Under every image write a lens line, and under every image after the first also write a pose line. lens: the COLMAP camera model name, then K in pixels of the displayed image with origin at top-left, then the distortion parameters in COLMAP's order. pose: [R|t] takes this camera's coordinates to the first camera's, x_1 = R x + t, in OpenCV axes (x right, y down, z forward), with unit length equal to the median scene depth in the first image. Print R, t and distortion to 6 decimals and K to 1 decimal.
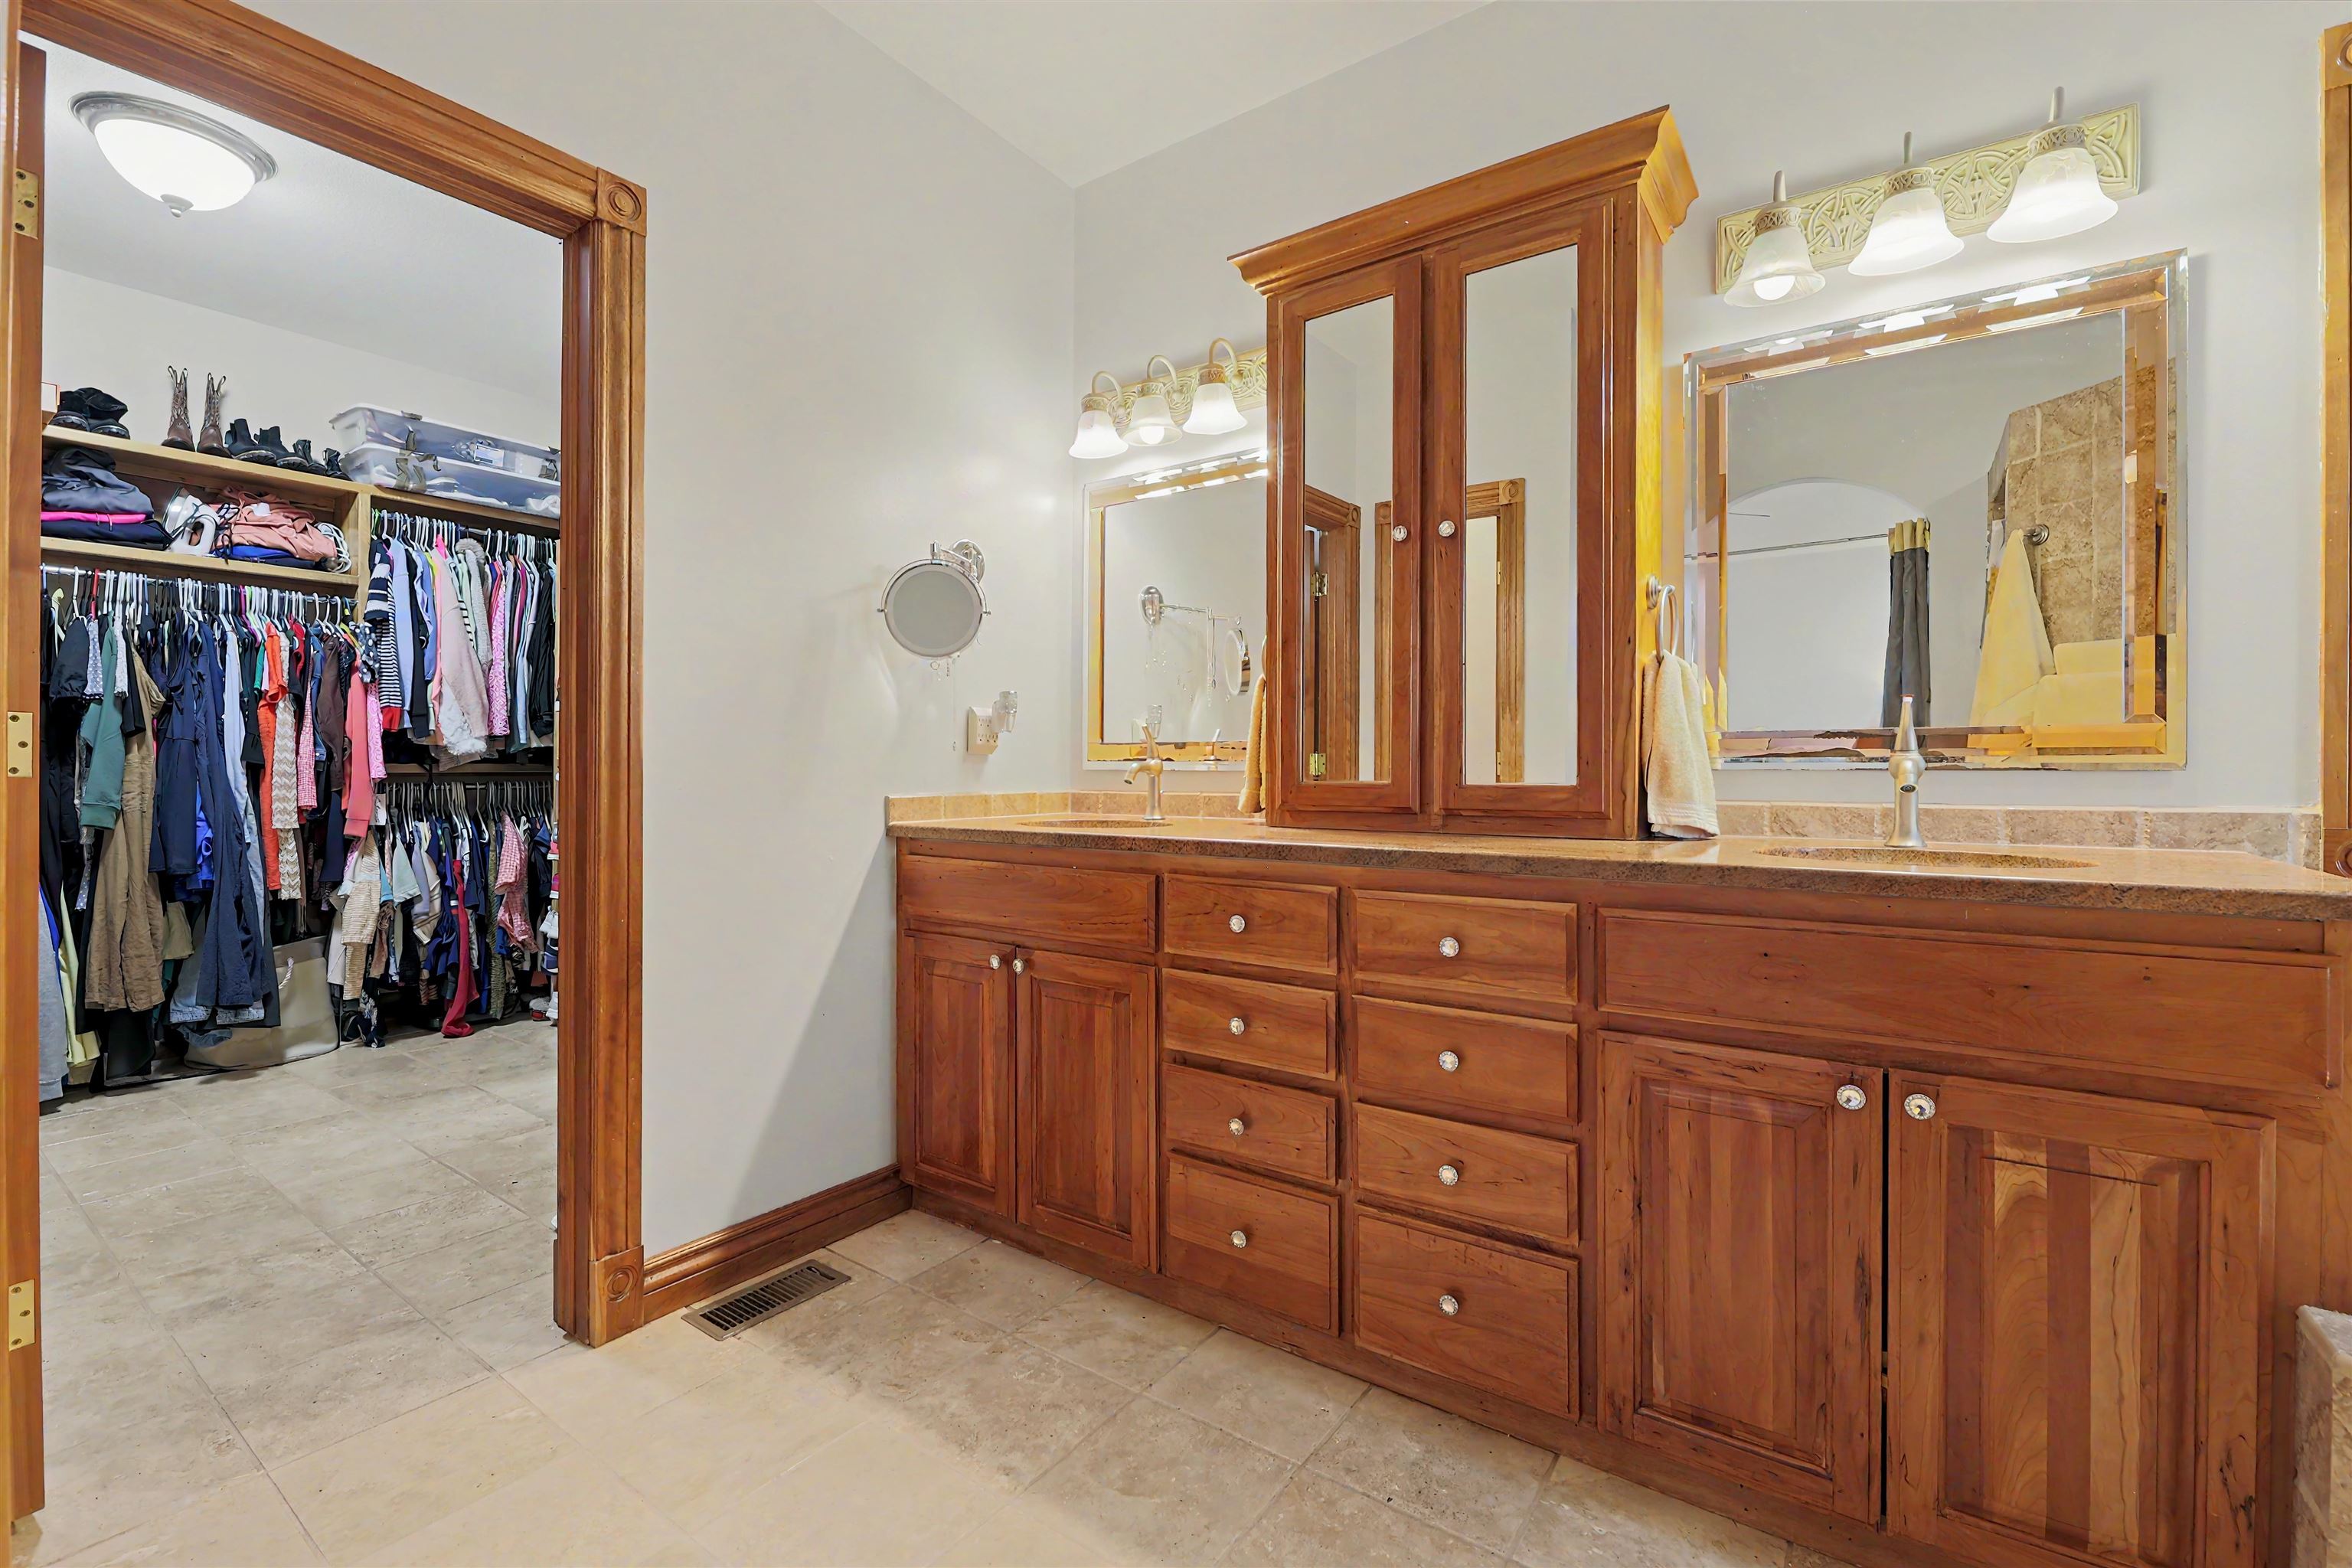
lens RADIAL K [[1013.1, 0, 1178.9], [0, 1013.1, 774.5], [0, 0, 1]] dist [-0.008247, -0.000389]
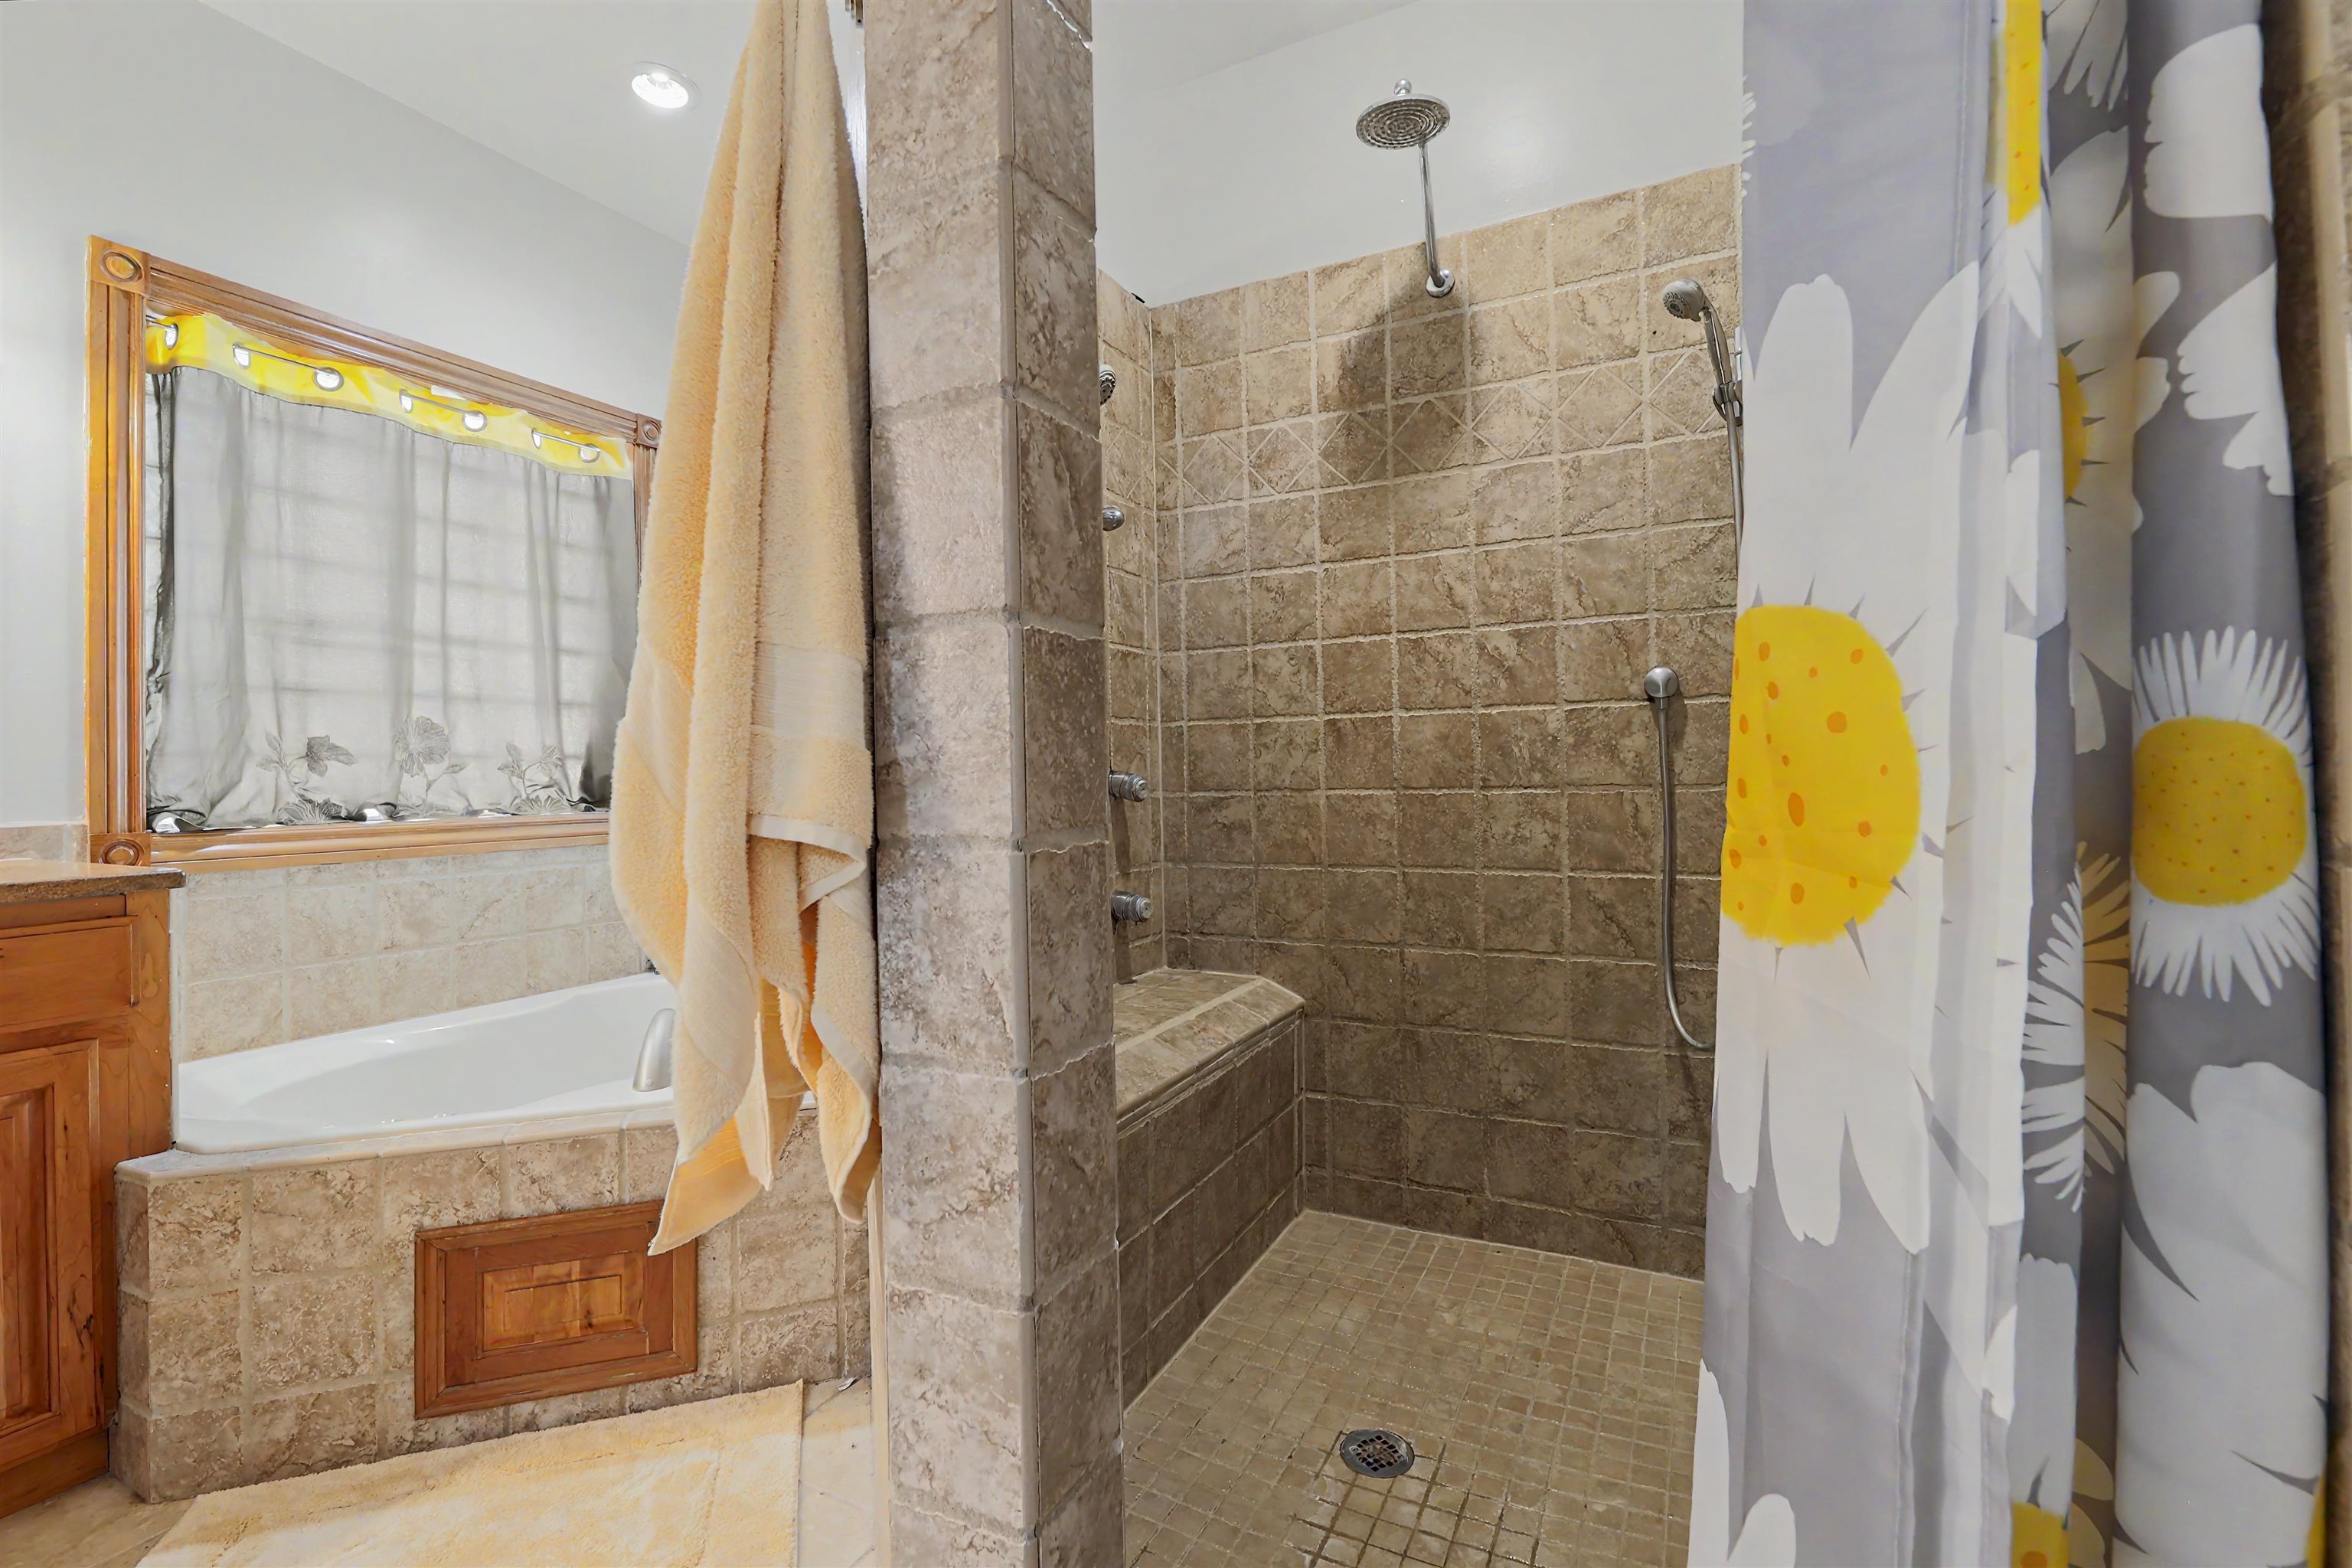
lens RADIAL K [[1013.1, 0, 1175.6], [0, 1013.1, 779.5], [0, 0, 1]] dist [-0.008247, -0.000389]
pose [[-0.157631, -0.002877, 0.987494, -0.533937], [0.014957, 0.999874, 0.005301, -0.007021], [-0.987385, 0.015605, -0.157568, -0.282273]]
